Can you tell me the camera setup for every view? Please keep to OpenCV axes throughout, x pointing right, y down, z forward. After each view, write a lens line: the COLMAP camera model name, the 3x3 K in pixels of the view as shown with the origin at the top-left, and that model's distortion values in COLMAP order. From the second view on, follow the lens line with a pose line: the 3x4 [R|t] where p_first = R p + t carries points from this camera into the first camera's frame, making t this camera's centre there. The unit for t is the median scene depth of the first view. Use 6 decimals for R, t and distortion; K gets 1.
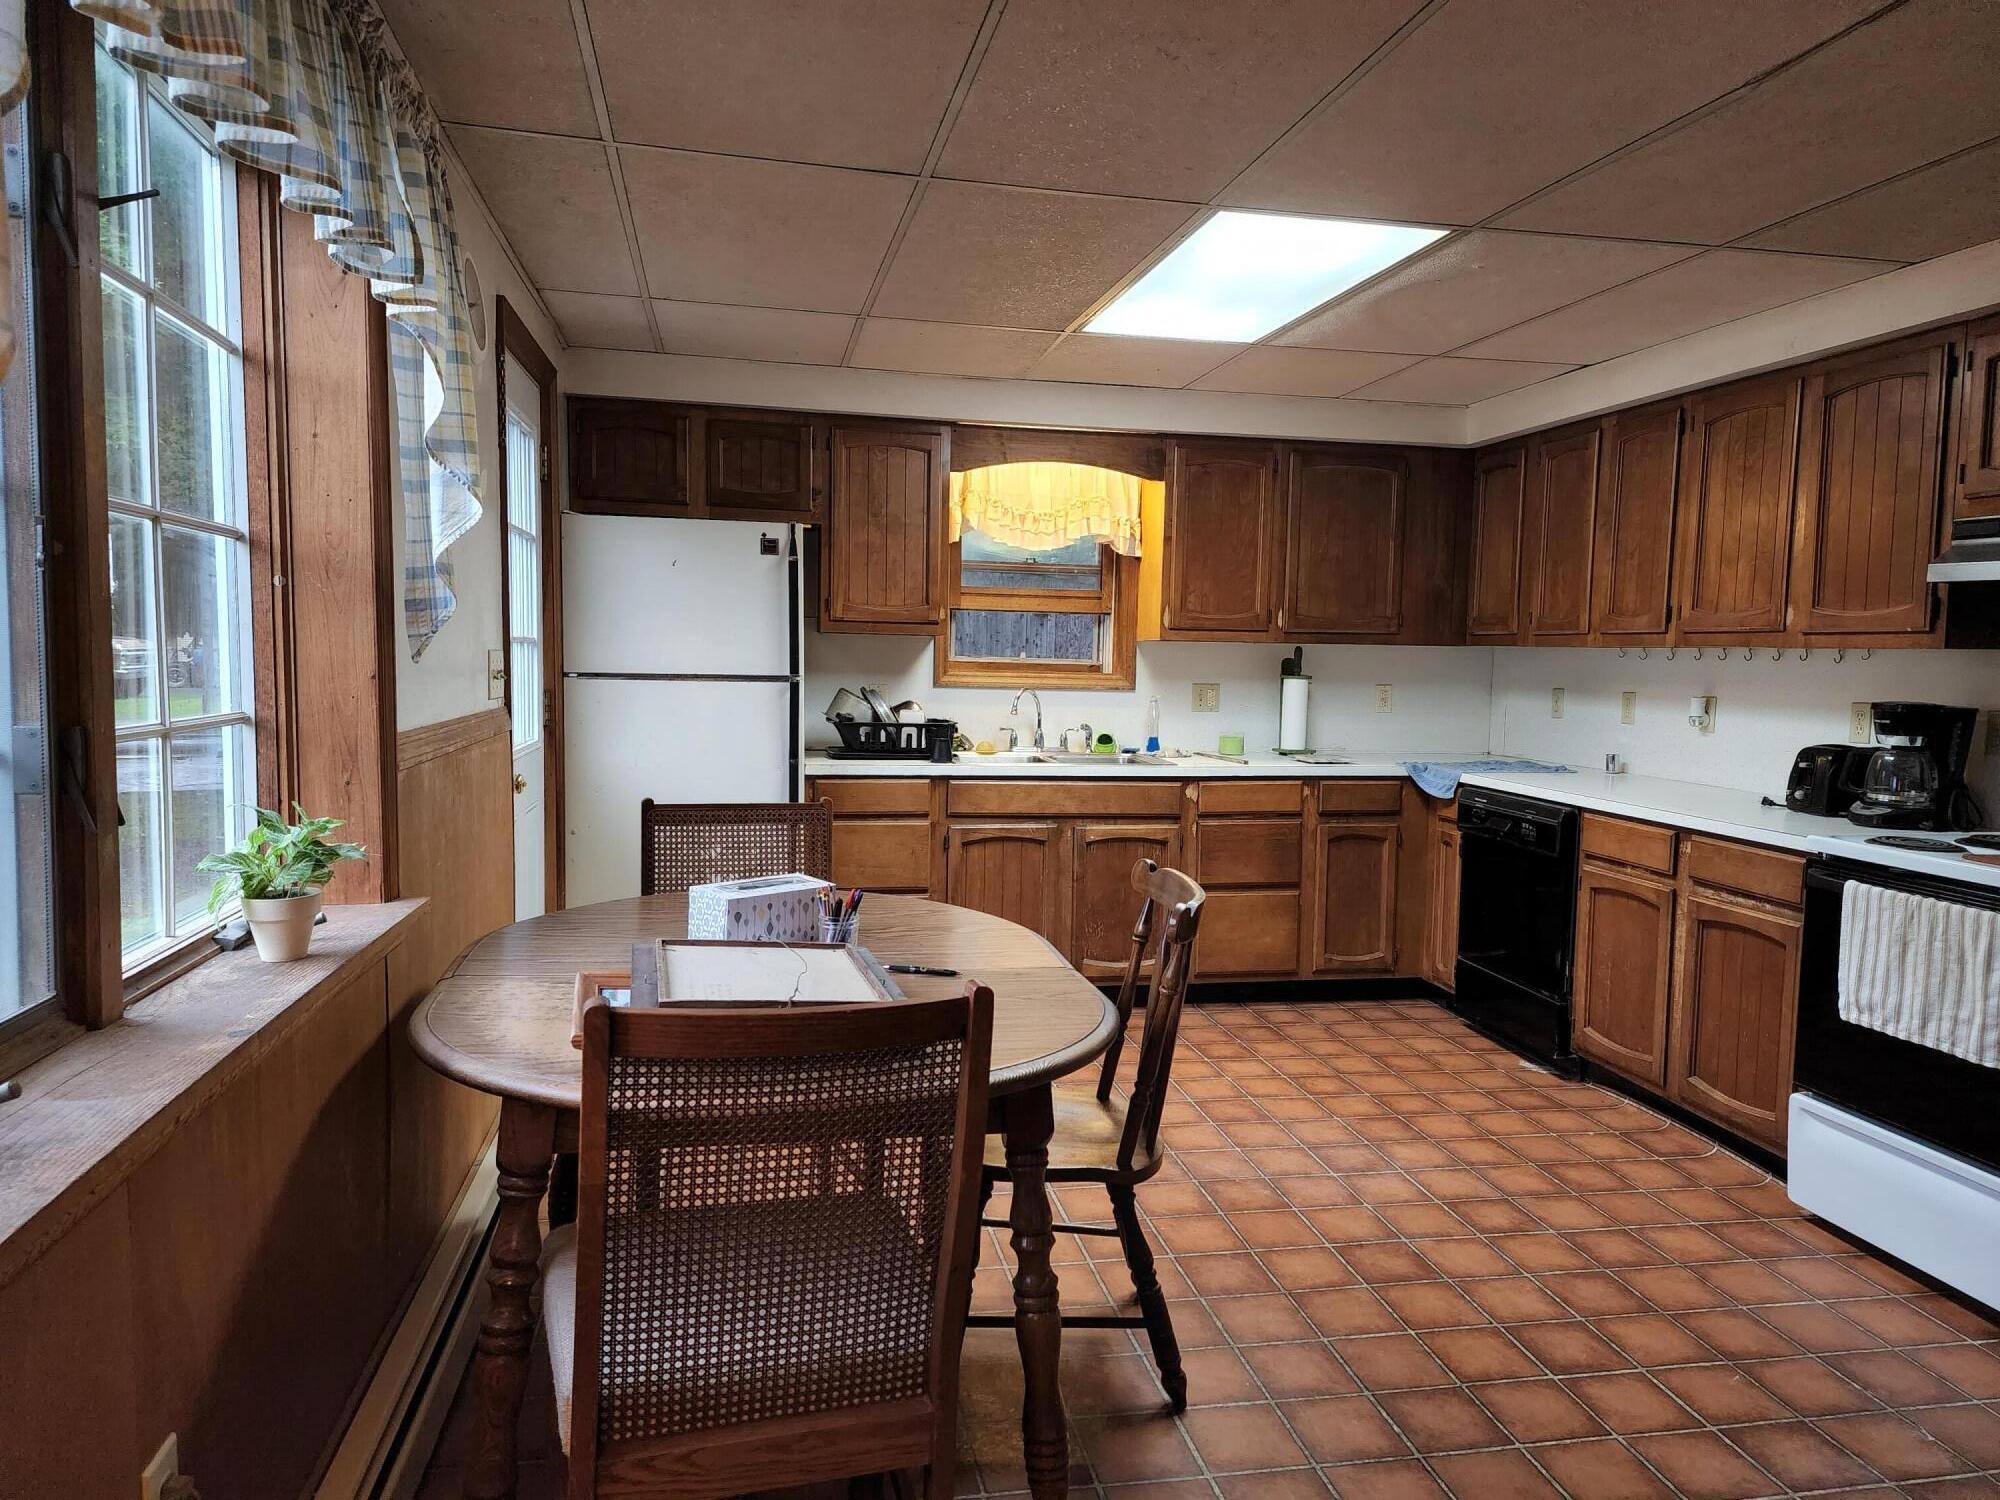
lens RADIAL K [[1336.4, 0, 994.0], [0, 1336.4, 759.9], [0, 0, 1]] dist [0.055133, -0.044236]
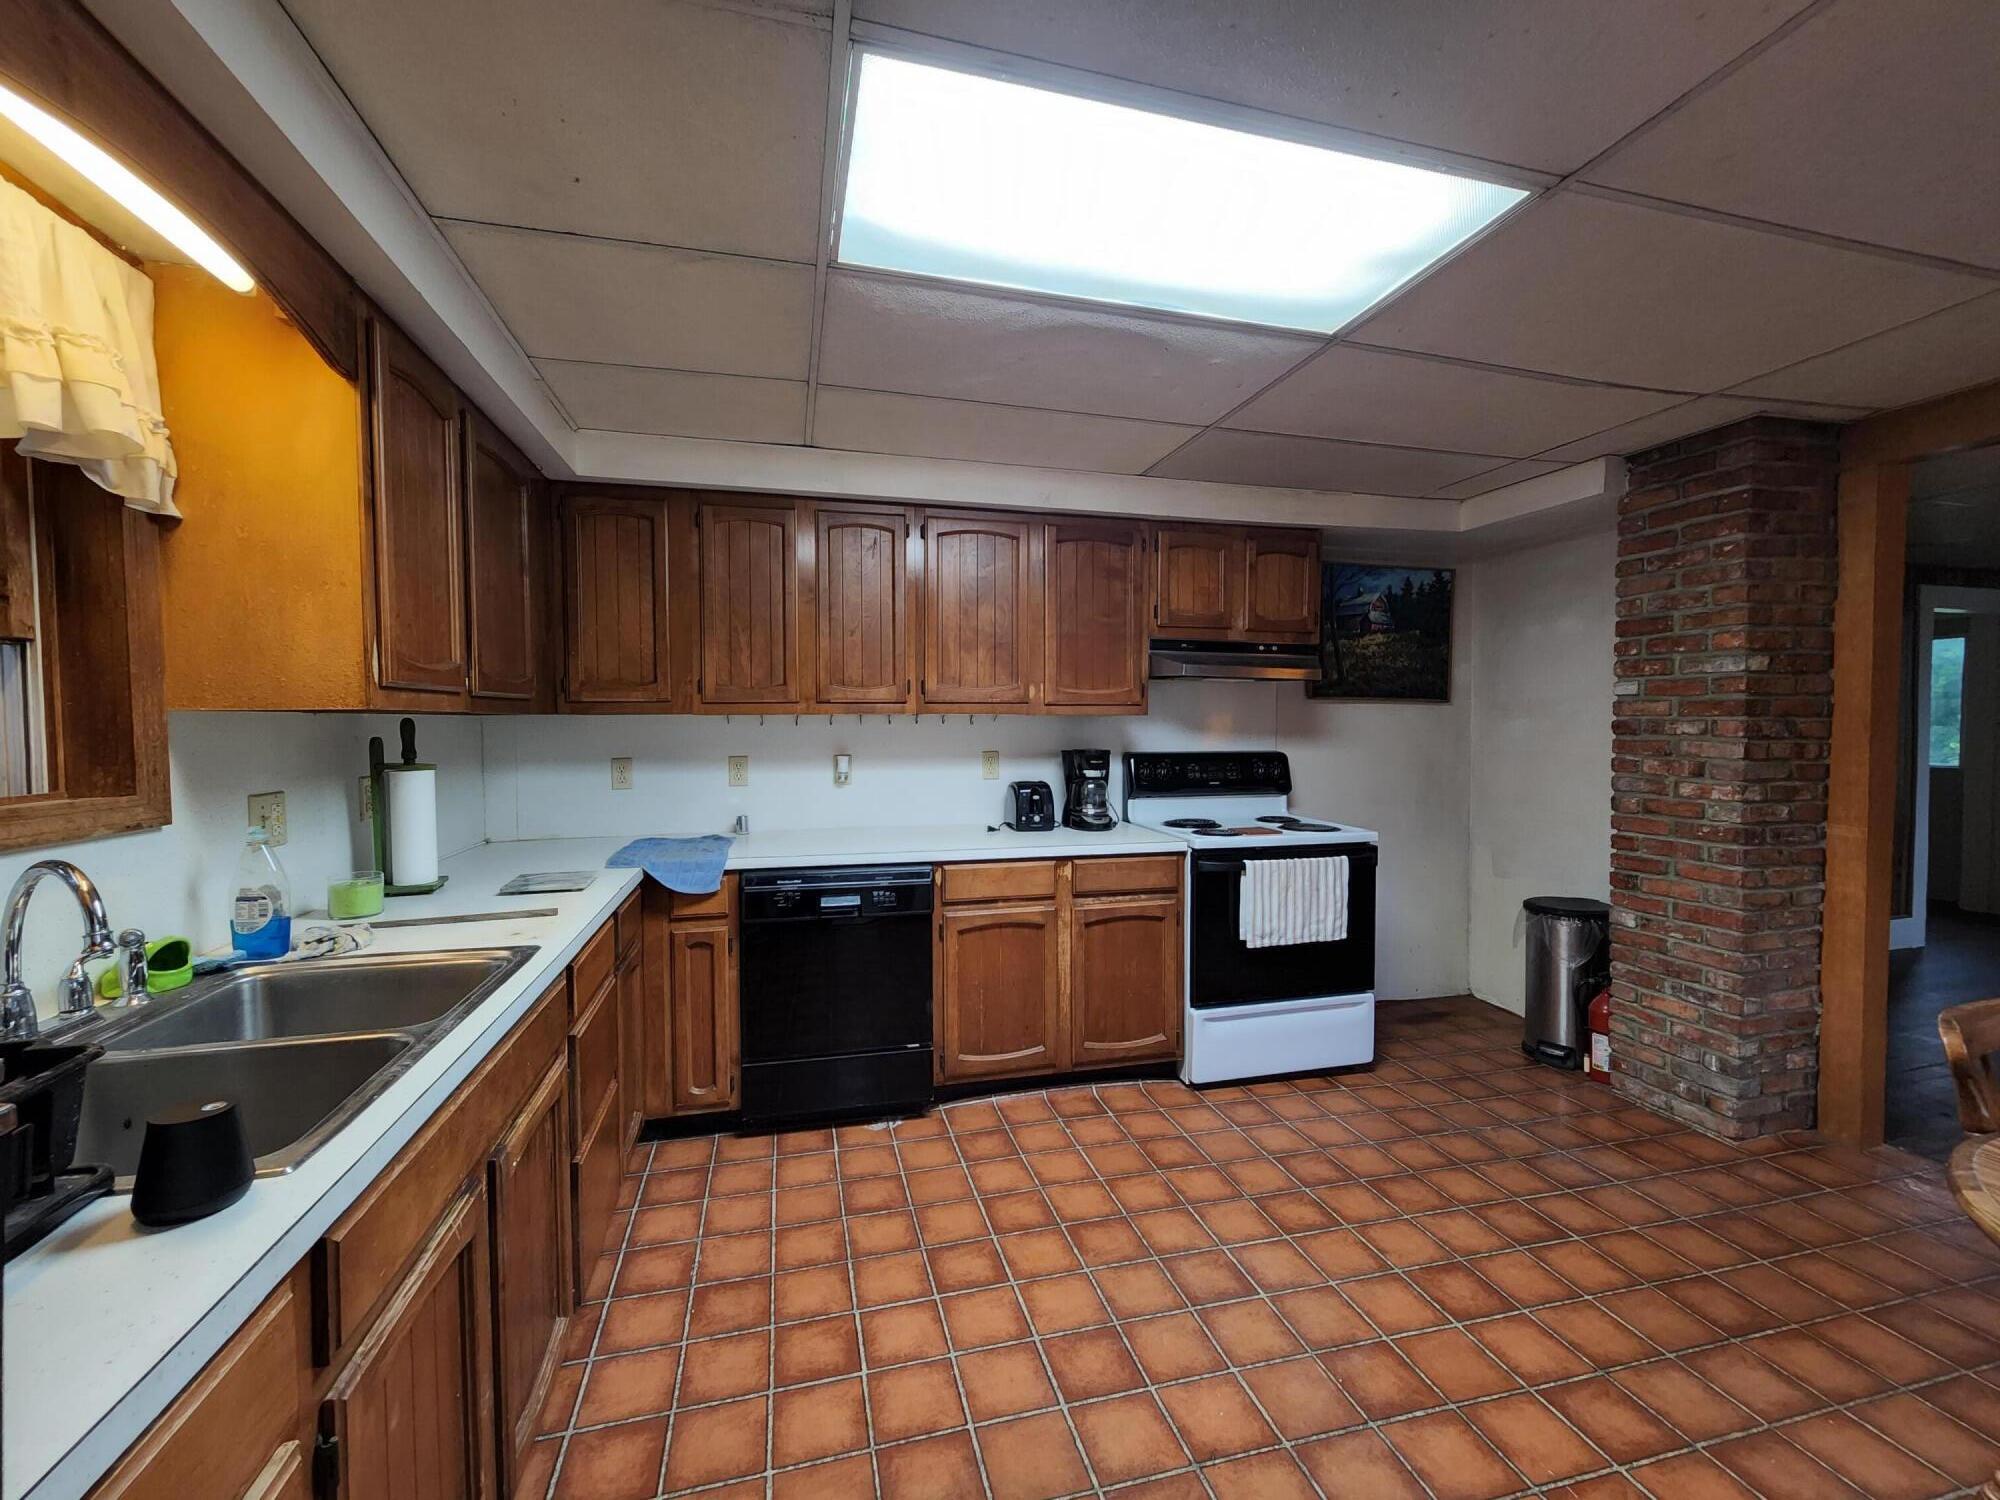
lens RADIAL K [[822.4, 0, 1004.8], [0, 822.4, 740.0], [0, 0, 1]] dist [-0.008181, -0.000796]
pose [[-0.061154, -0.045623, 0.997085, -0.201535], [0.084184, 0.995160, 0.050699, -0.081899], [-0.994572, 0.087039, -0.057017, 0.865271]]
